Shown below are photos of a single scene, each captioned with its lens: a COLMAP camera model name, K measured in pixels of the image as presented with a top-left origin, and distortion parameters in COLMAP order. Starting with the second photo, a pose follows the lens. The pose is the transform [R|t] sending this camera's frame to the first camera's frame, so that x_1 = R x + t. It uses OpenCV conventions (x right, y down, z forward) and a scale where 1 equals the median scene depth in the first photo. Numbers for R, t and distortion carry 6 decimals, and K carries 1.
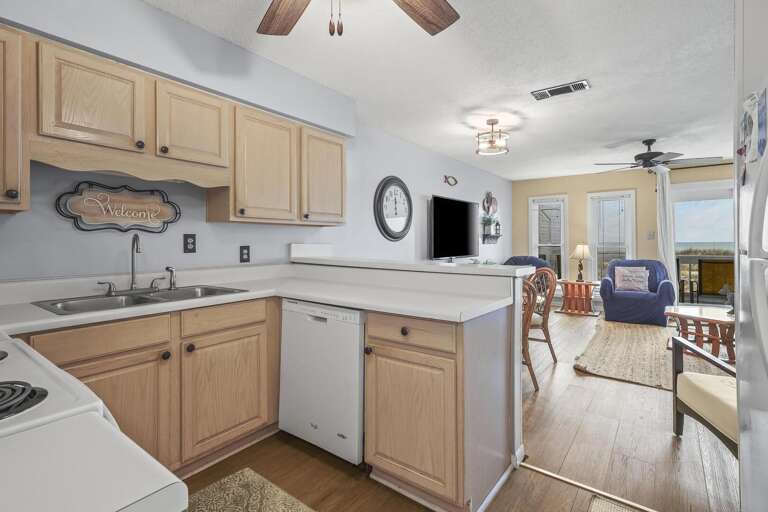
lens RADIAL K [[372.9, 0, 382.1], [0, 372.9, 241.4], [0, 0, 1]] dist [0.016383, 0.002123]
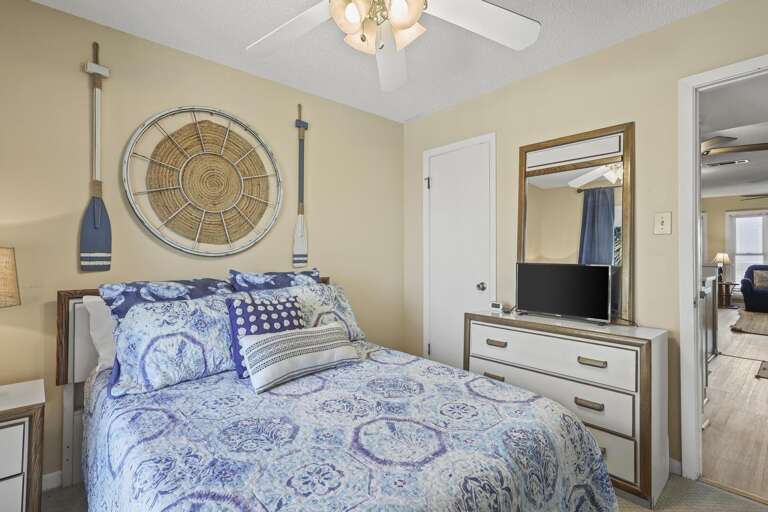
lens RADIAL K [[372.9, 0, 383.5], [0, 372.9, 252.6], [0, 0, 1]] dist [0.016383, 0.002123]
pose [[0.981782, -0.007318, -0.189870, -0.363710], [0.007735, 0.999969, 0.001458, -0.003314], [0.189853, -0.002900, 0.981808, -0.496939]]
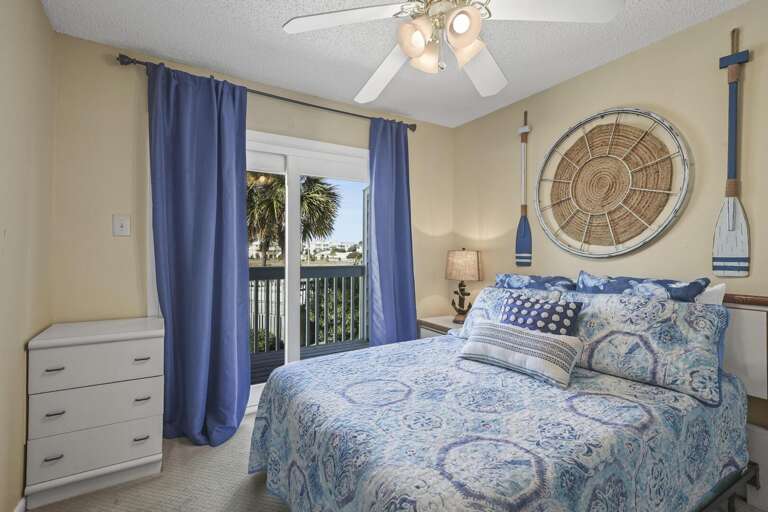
lens RADIAL K [[372.9, 0, 382.4], [0, 372.9, 252.2], [0, 0, 1]] dist [0.016383, 0.002123]
pose [[-0.383005, -0.007231, -0.923718, 1.239598], [-0.003288, 0.999974, -0.006465, 0.002212], [0.923740, 0.000561, -0.383019, 1.741662]]
